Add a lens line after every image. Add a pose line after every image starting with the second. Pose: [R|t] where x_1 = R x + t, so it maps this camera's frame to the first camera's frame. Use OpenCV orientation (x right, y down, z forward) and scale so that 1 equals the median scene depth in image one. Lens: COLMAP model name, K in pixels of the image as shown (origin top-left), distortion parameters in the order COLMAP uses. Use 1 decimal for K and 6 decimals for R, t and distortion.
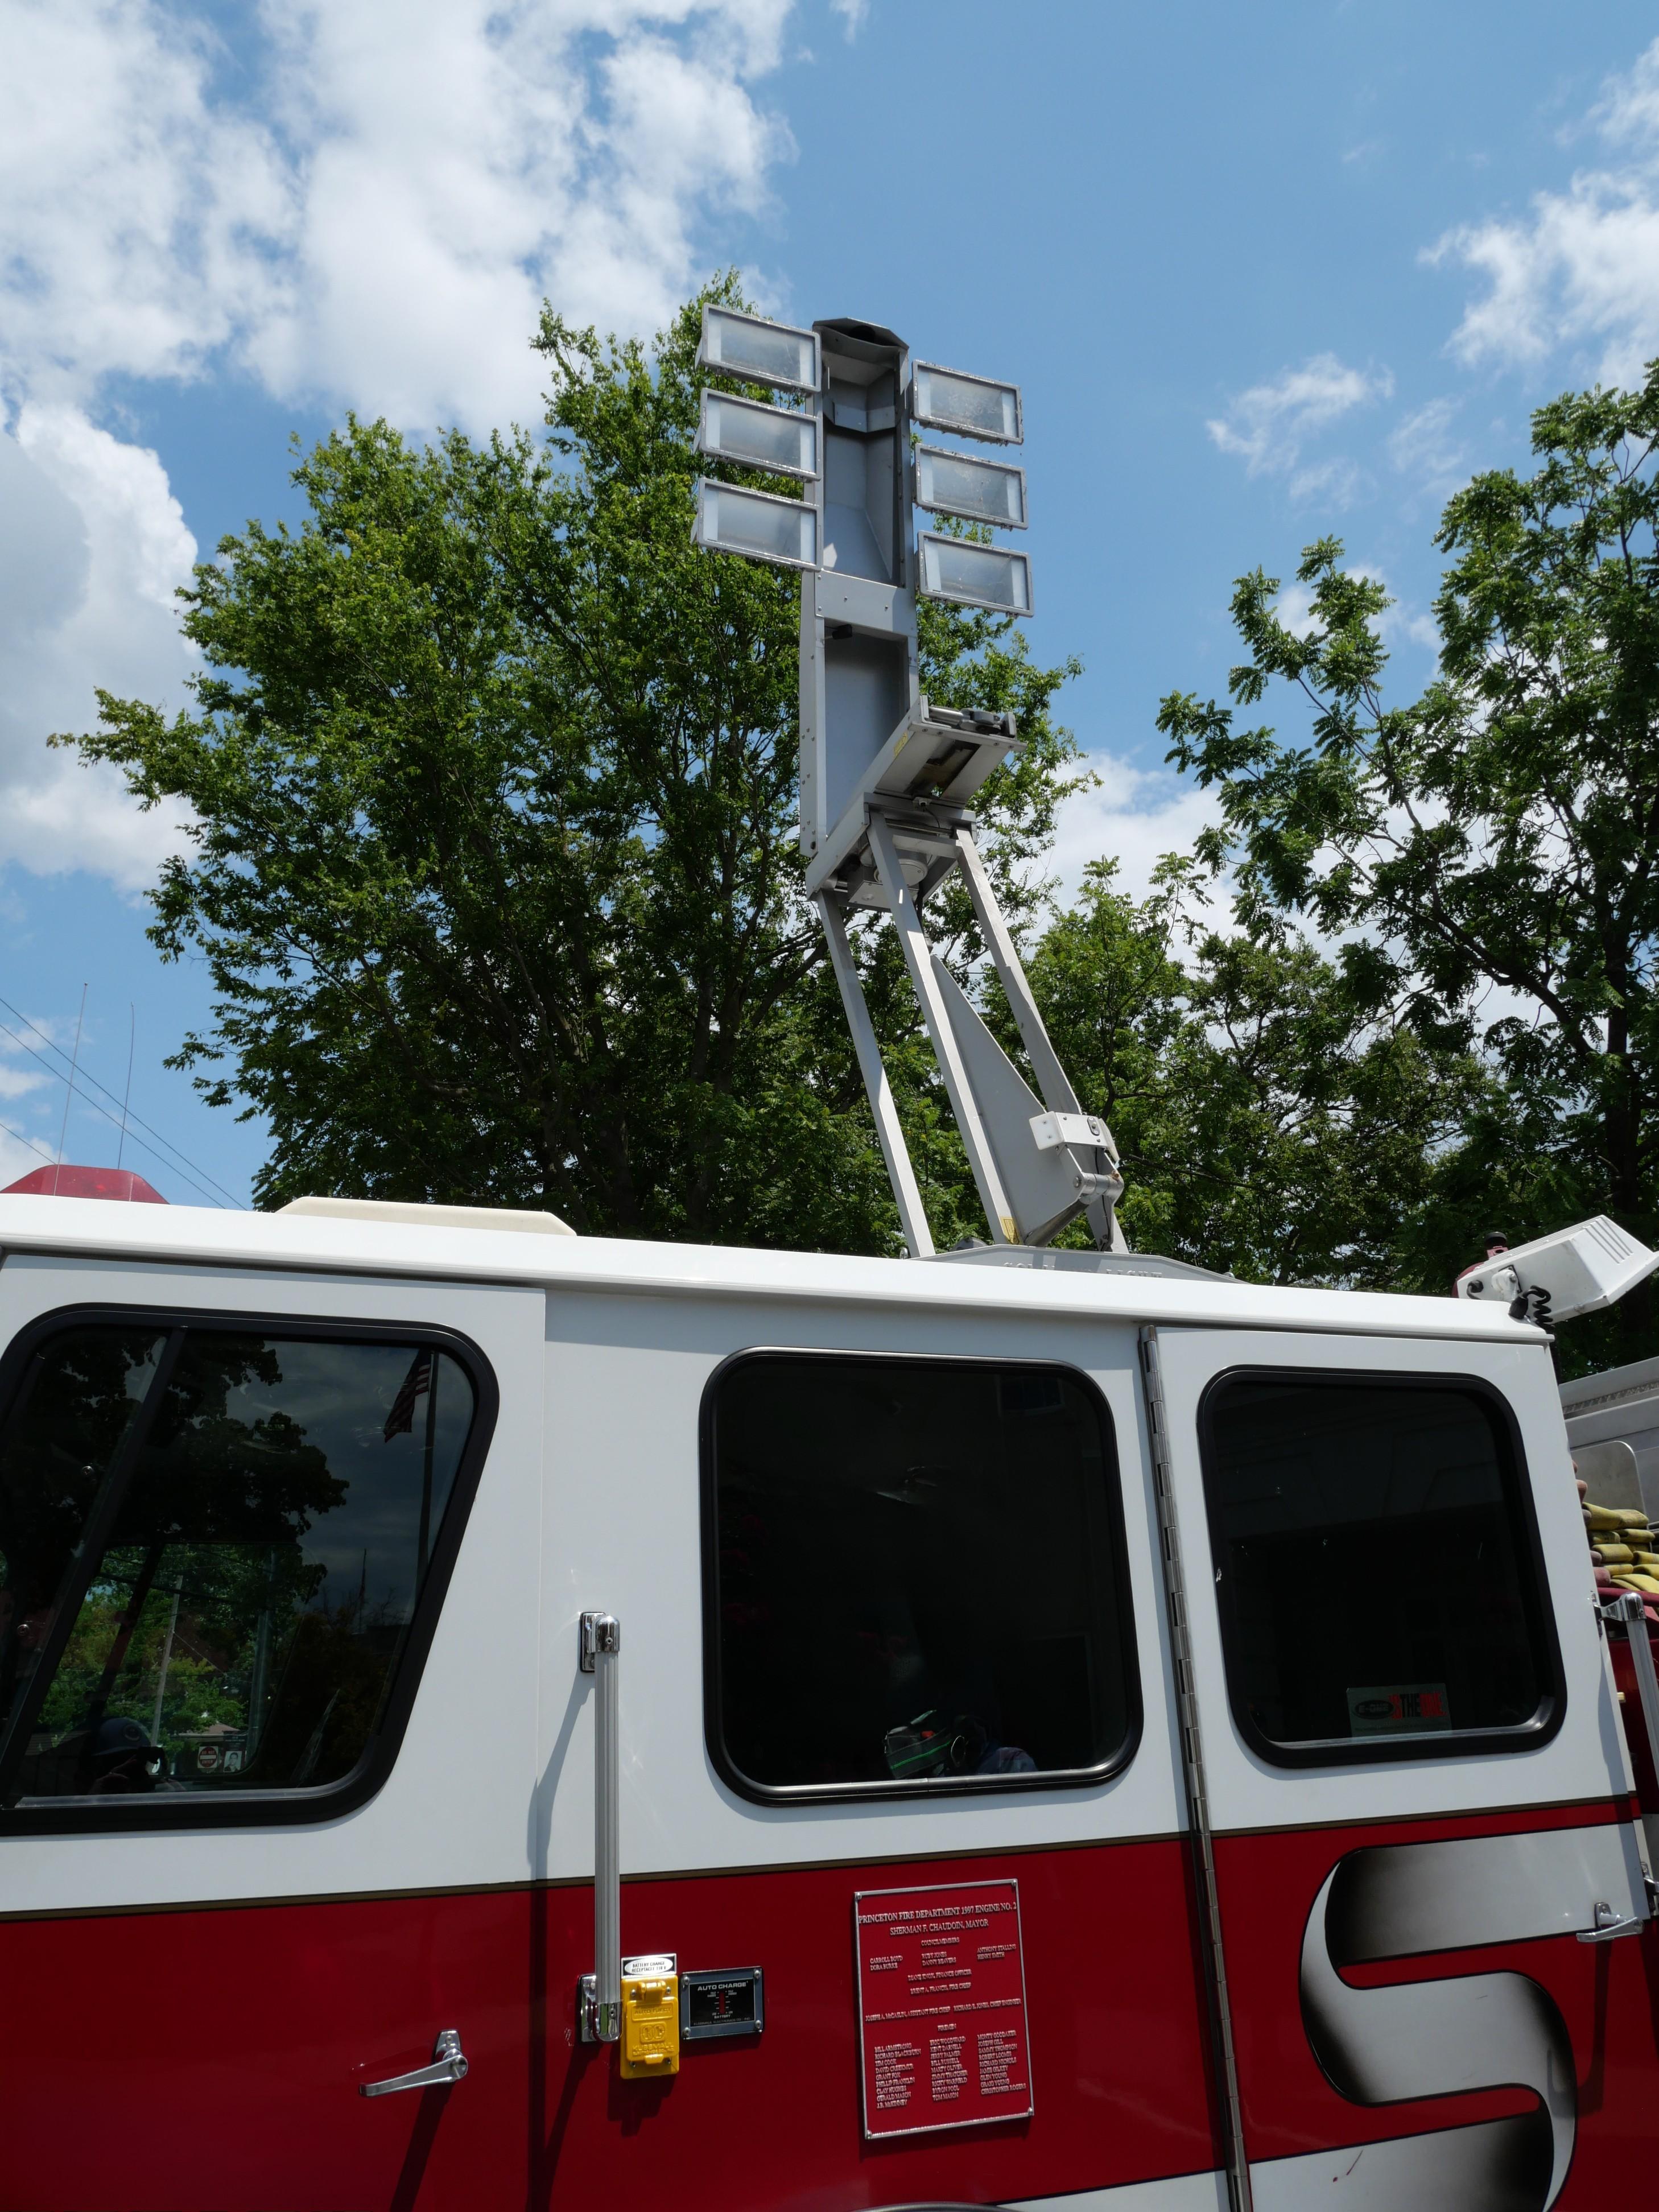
lens RADIAL K [[1629.2, 0, 820.2], [0, 1629.2, 1073.9], [0, 0, 1]] dist [-0.055004, 0.003468]
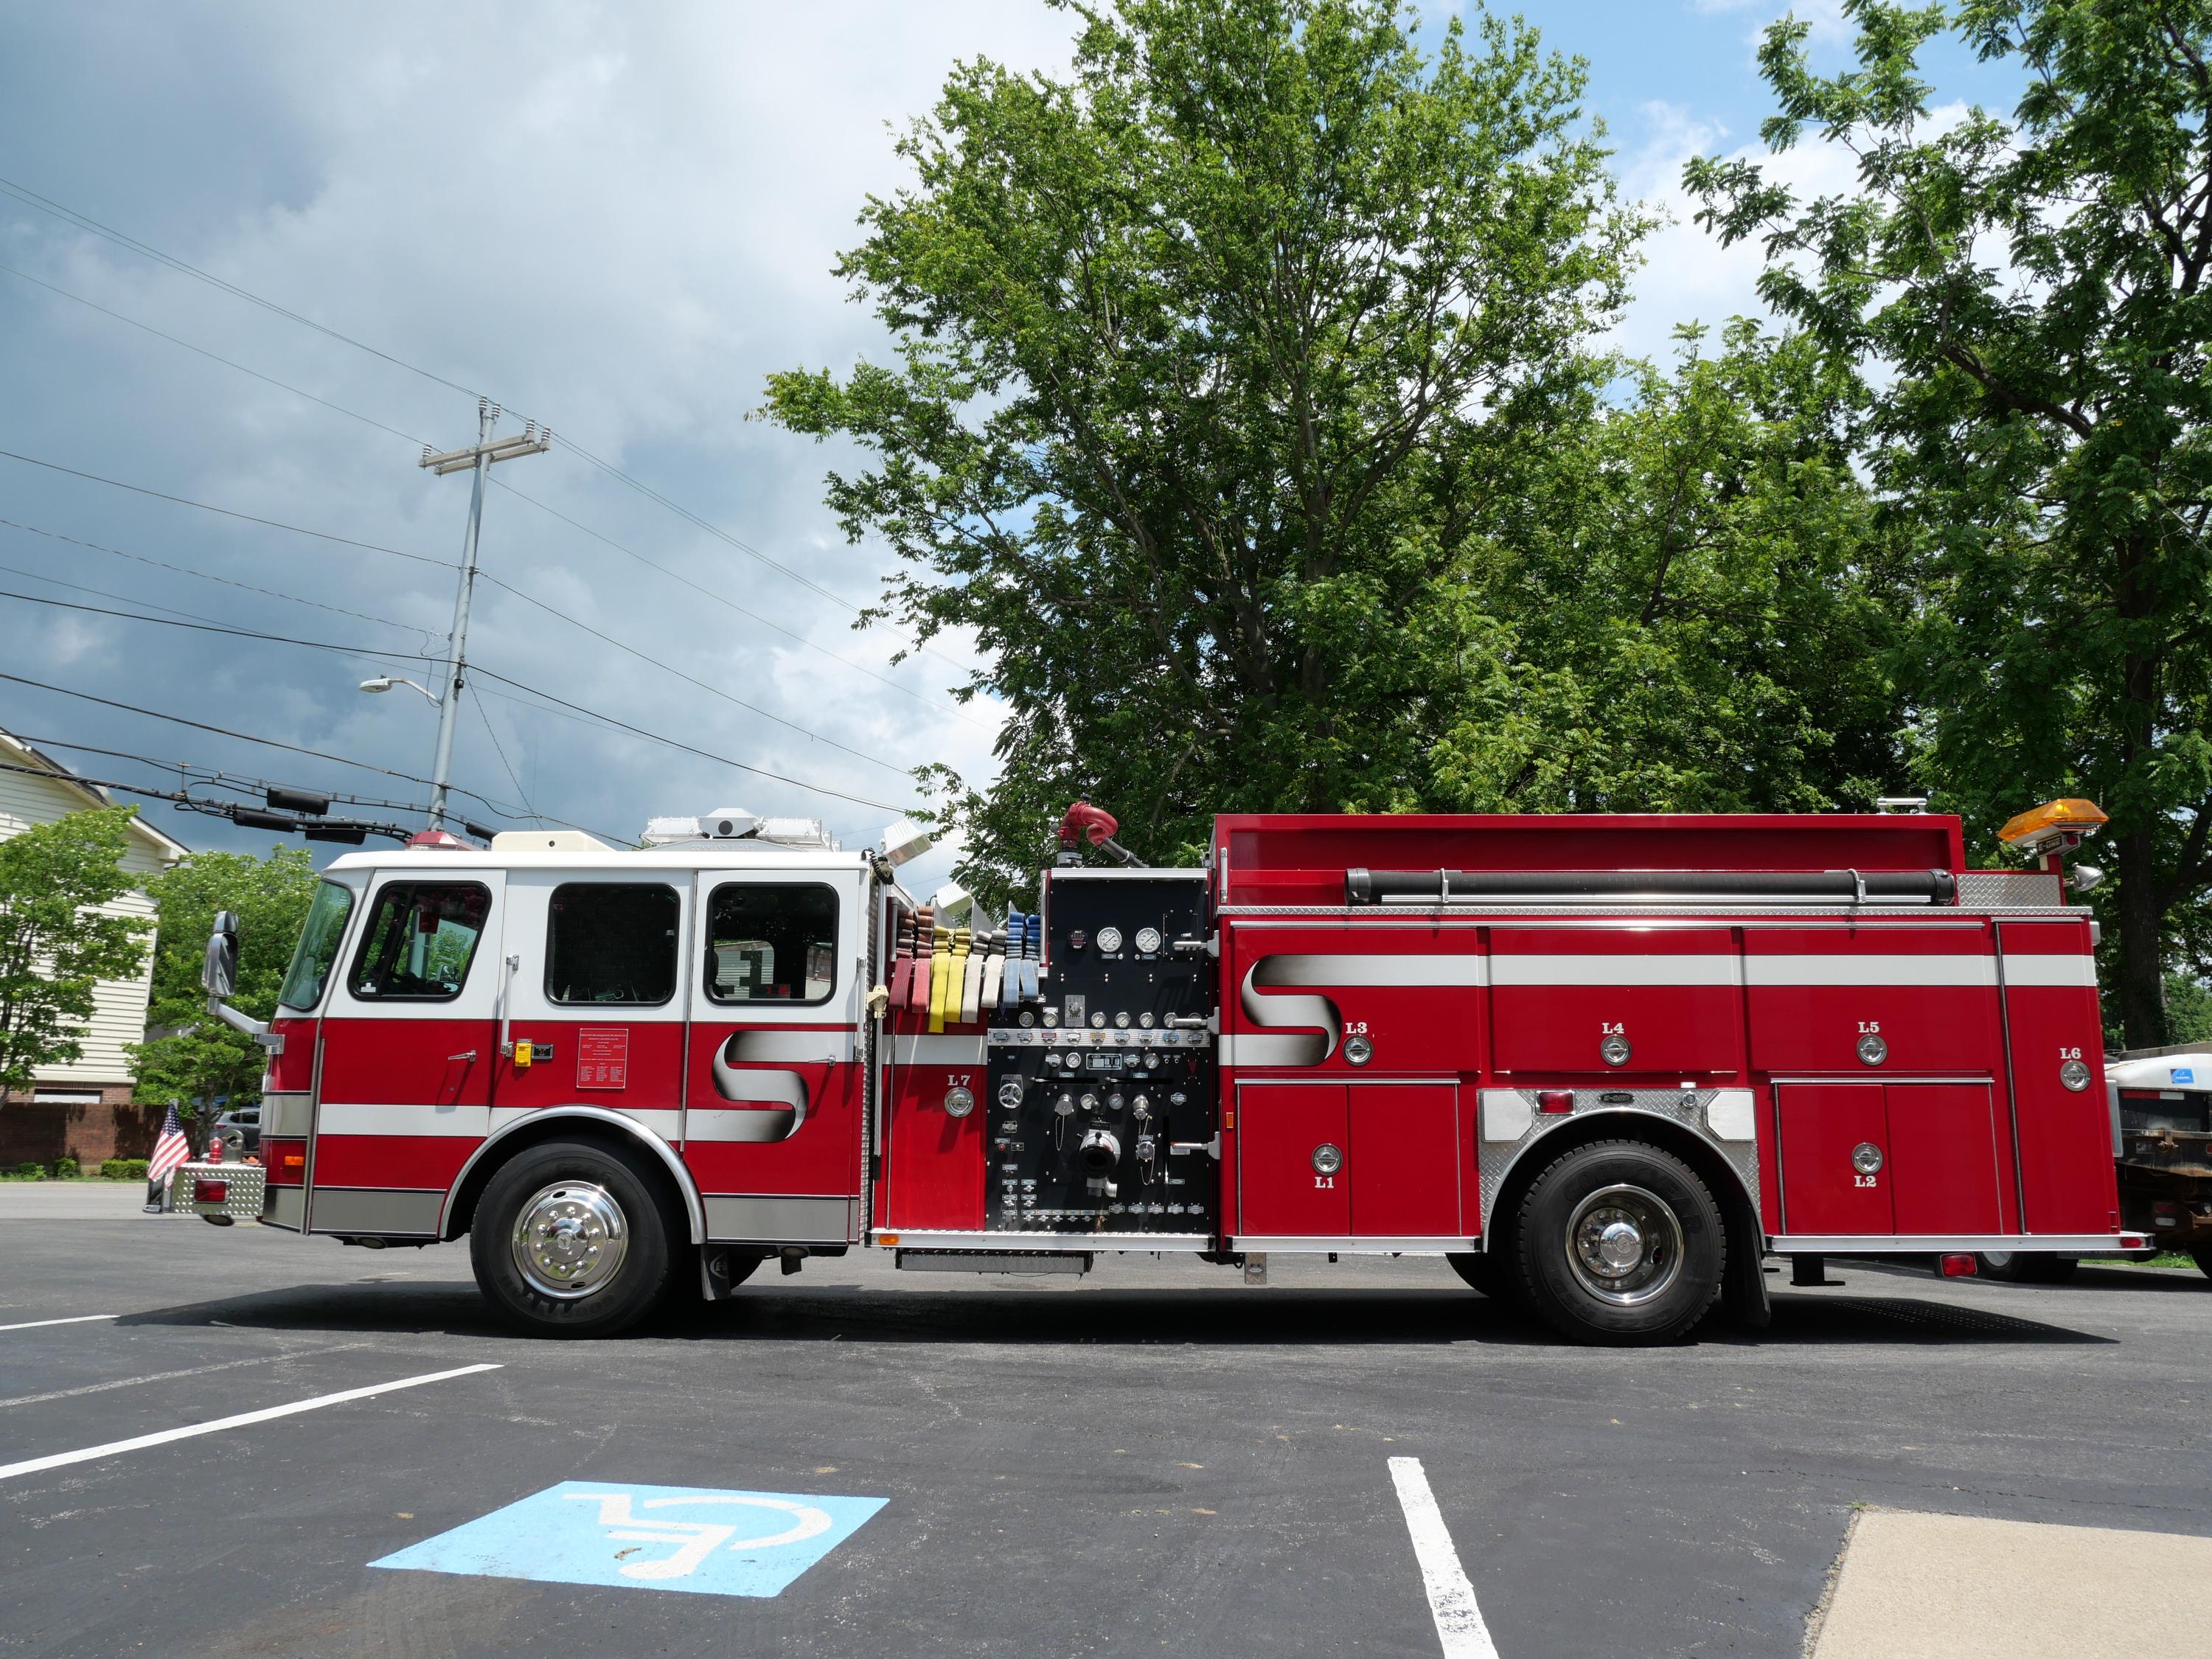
lens RADIAL K [[1643.6, 0, 1106.0], [0, 1643.6, 829.5], [0, 0, 1]] dist [-0.065005, 0.018137]
pose [[0.913166, -0.024879, -0.406827, 0.325287], [0.113351, 0.974262, 0.194849, -0.065698], [0.391508, -0.224043, 0.892483, -0.217999]]
